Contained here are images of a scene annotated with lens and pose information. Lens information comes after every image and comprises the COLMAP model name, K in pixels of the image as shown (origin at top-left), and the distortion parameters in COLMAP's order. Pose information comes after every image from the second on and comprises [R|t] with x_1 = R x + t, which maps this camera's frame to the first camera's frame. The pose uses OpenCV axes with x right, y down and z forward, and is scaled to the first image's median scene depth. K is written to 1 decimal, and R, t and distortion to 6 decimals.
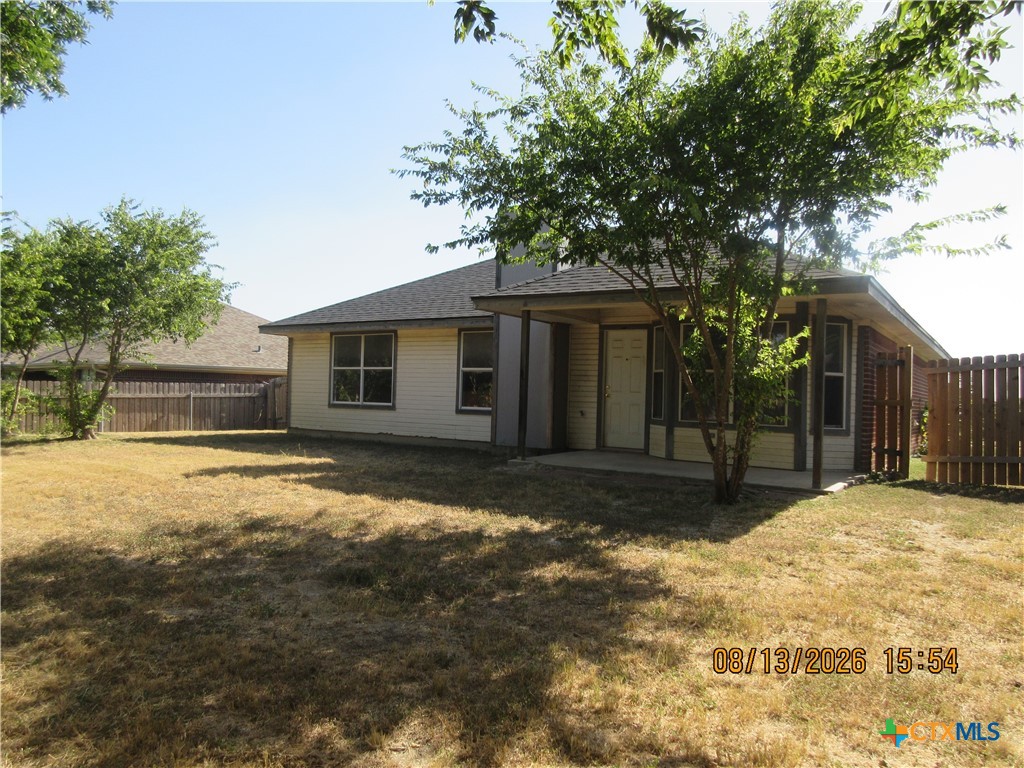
lens RADIAL K [[738.3, 0, 512.0], [0, 738.3, 384.0], [0, 0, 1]] dist [0.000057, 0.001856]
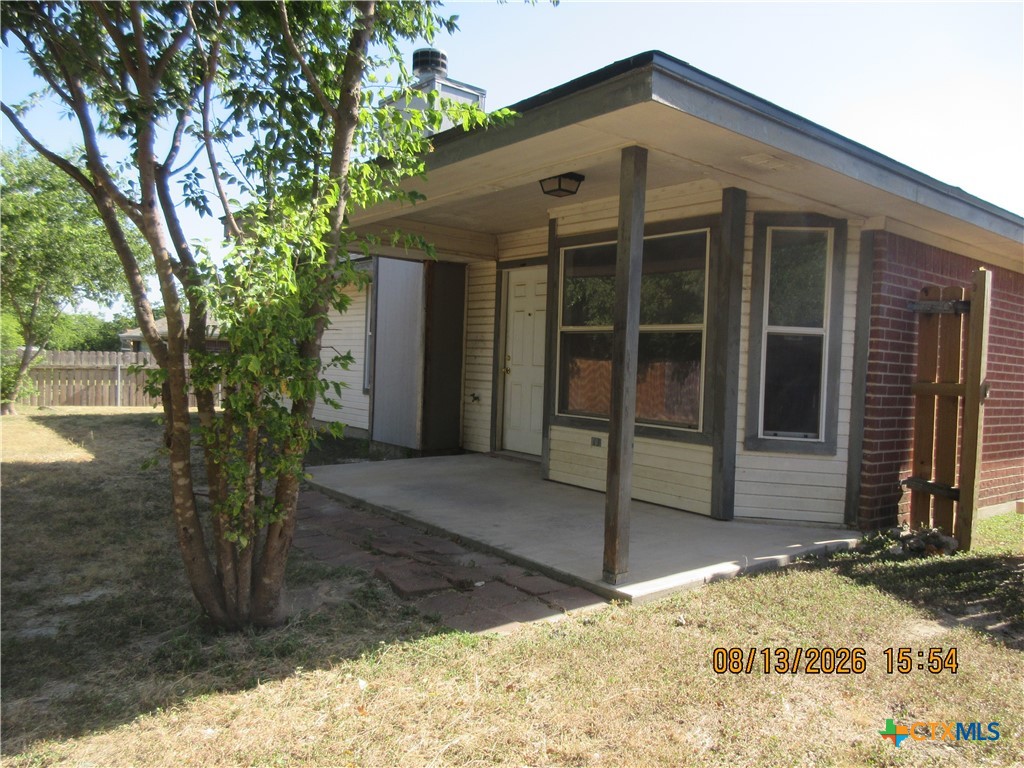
lens RADIAL K [[738.3, 0, 512.0], [0, 738.3, 384.0], [0, 0, 1]] dist [0.000057, 0.001856]
pose [[0.954284, 0.015307, -0.298510, 0.293996], [-0.006531, 0.999517, 0.030376, 0.006593], [0.298831, -0.027038, 0.953923, 0.343303]]
